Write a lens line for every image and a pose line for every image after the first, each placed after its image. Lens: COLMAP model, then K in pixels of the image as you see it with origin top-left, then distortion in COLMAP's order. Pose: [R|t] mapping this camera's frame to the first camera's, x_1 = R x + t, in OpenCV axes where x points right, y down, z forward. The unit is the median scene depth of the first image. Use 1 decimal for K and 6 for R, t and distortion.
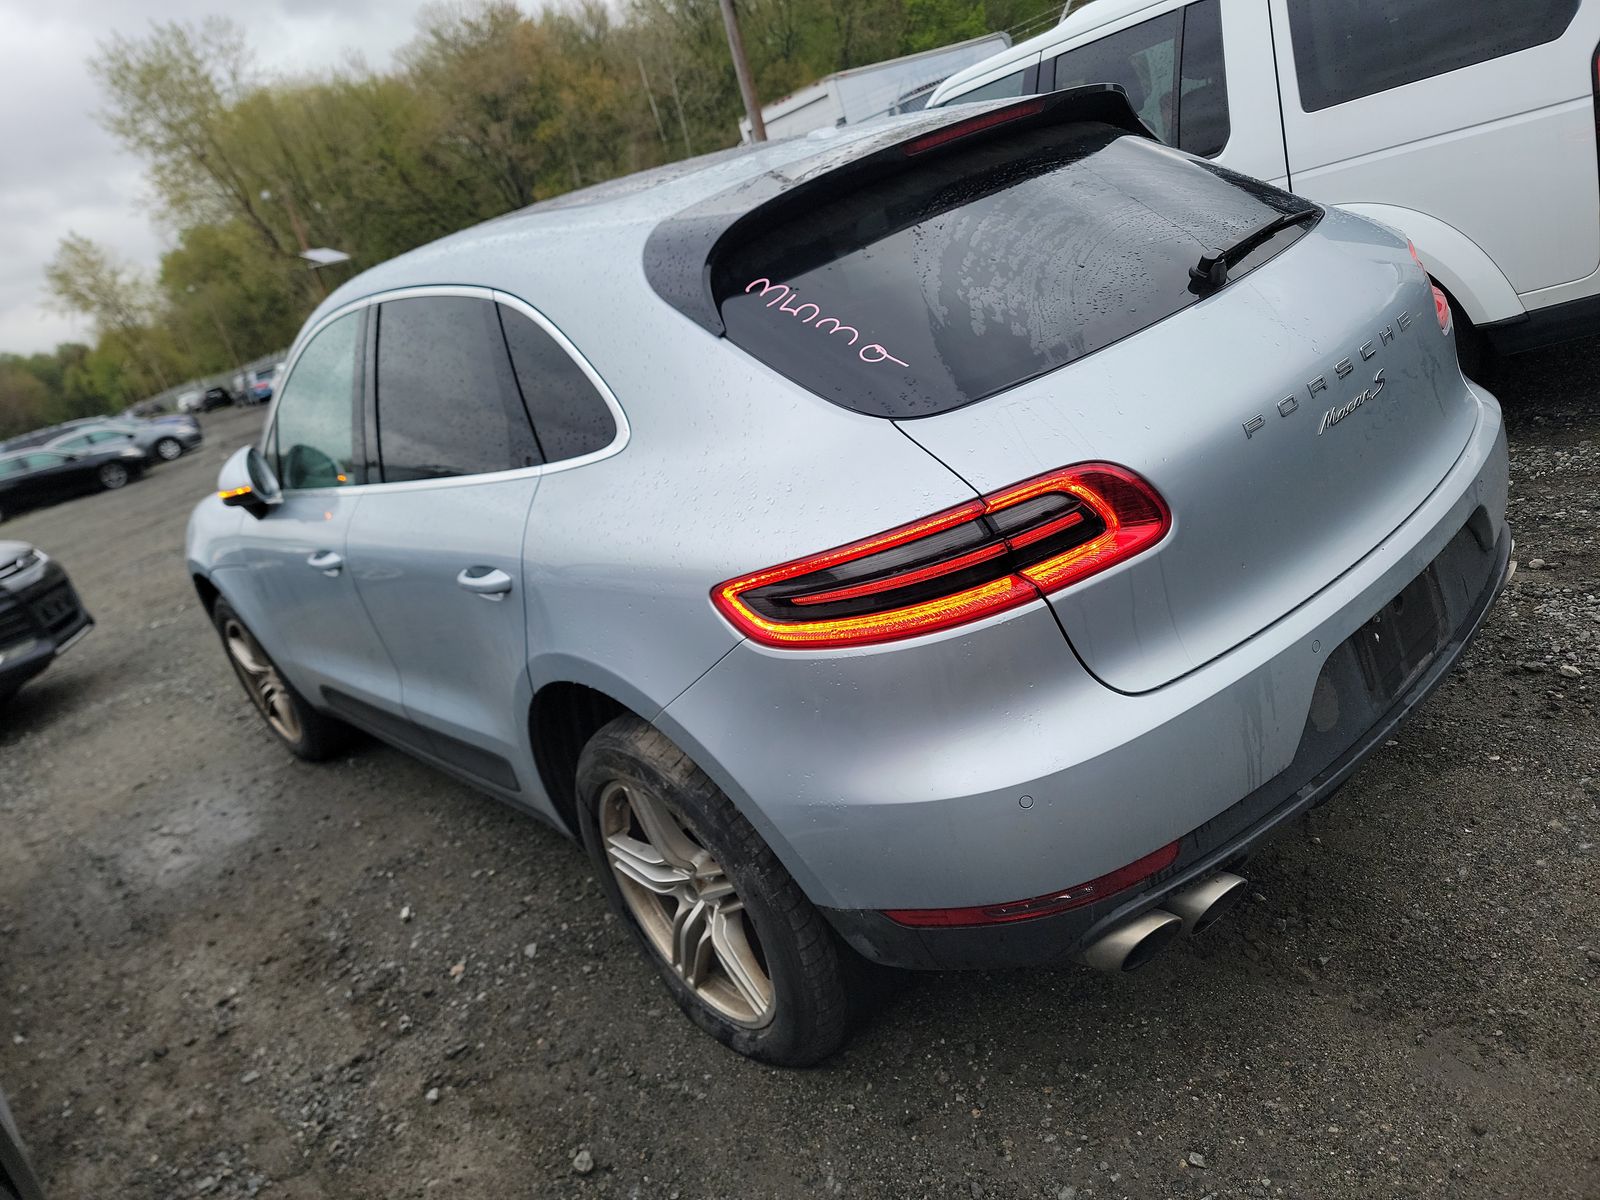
lens RADIAL K [[1109.2, 0, 822.3], [0, 1109.2, 570.1], [0, 0, 1]] dist [0.084188, -0.078595]
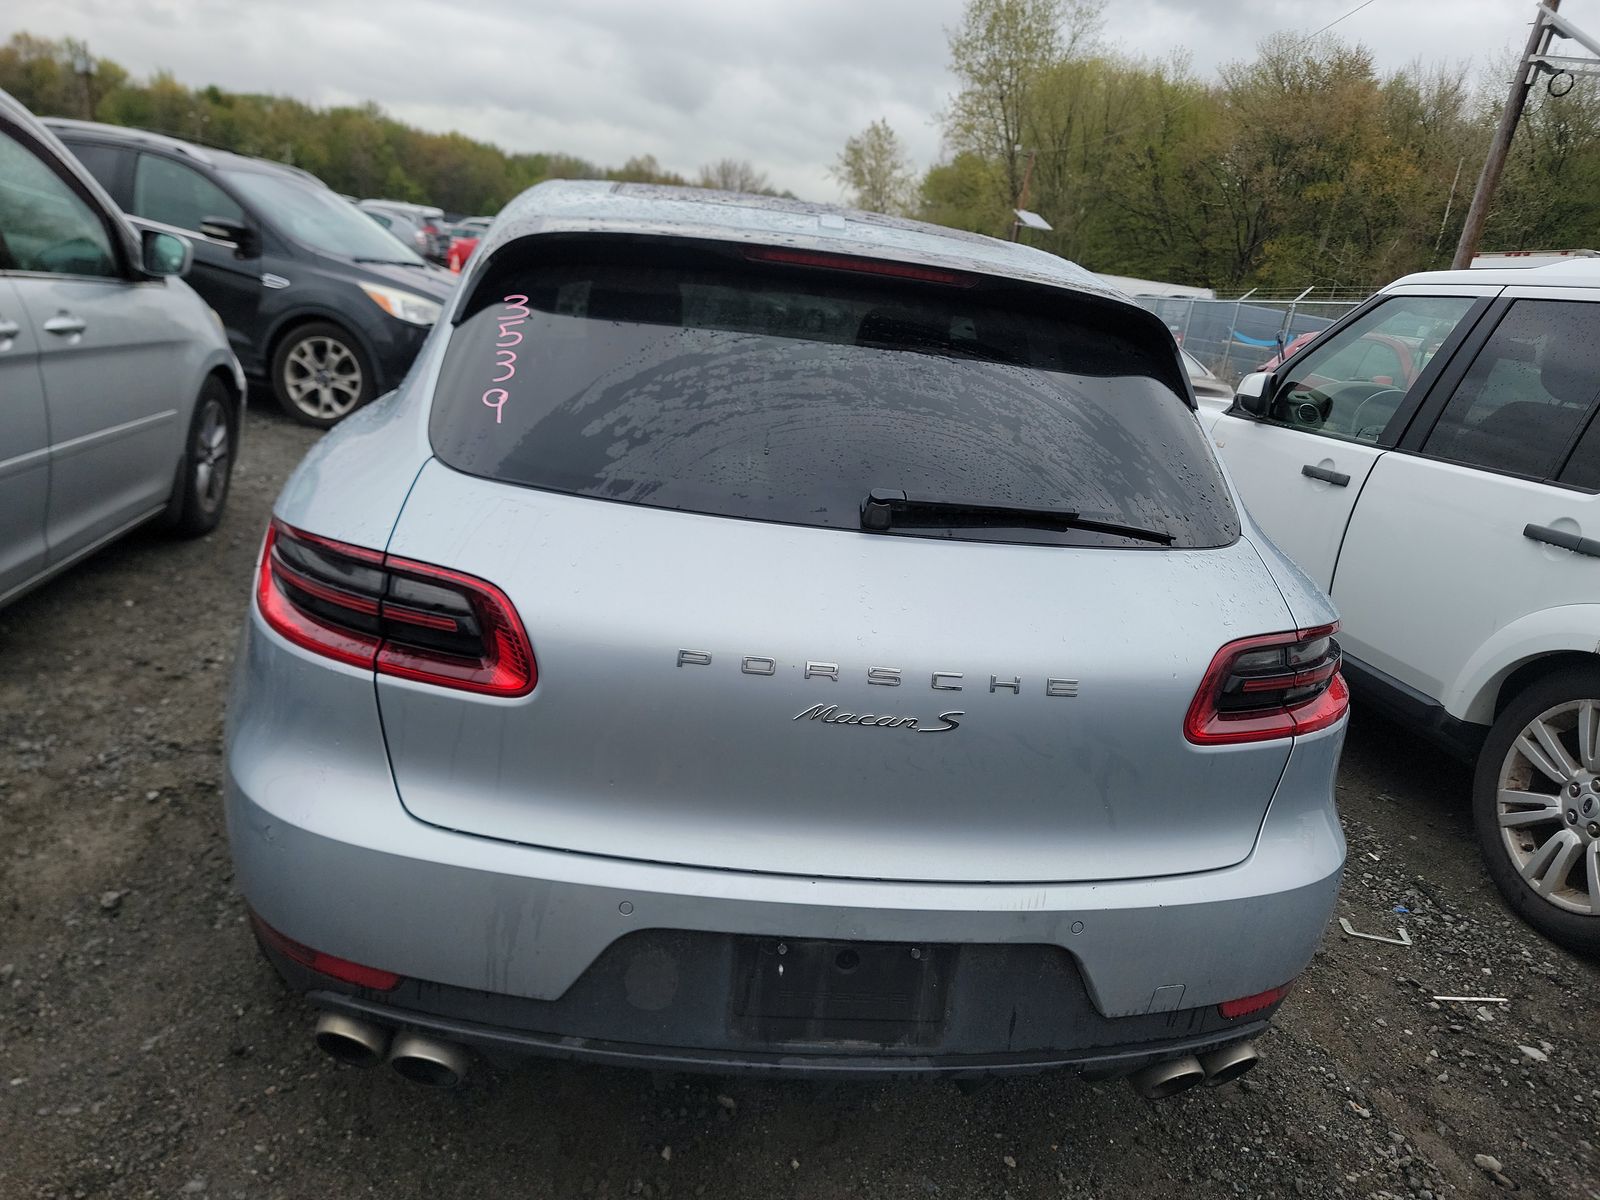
lens RADIAL K [[1119.5, 0, 797.7], [0, 1119.5, 595.8], [0, 0, 1]] dist [0.081045, -0.084547]
pose [[0.743422, 0.525390, -0.413870, 0.726655], [-0.523229, 0.842308, 0.129414, -0.303814], [0.416599, 0.120340, 0.901090, 0.210978]]
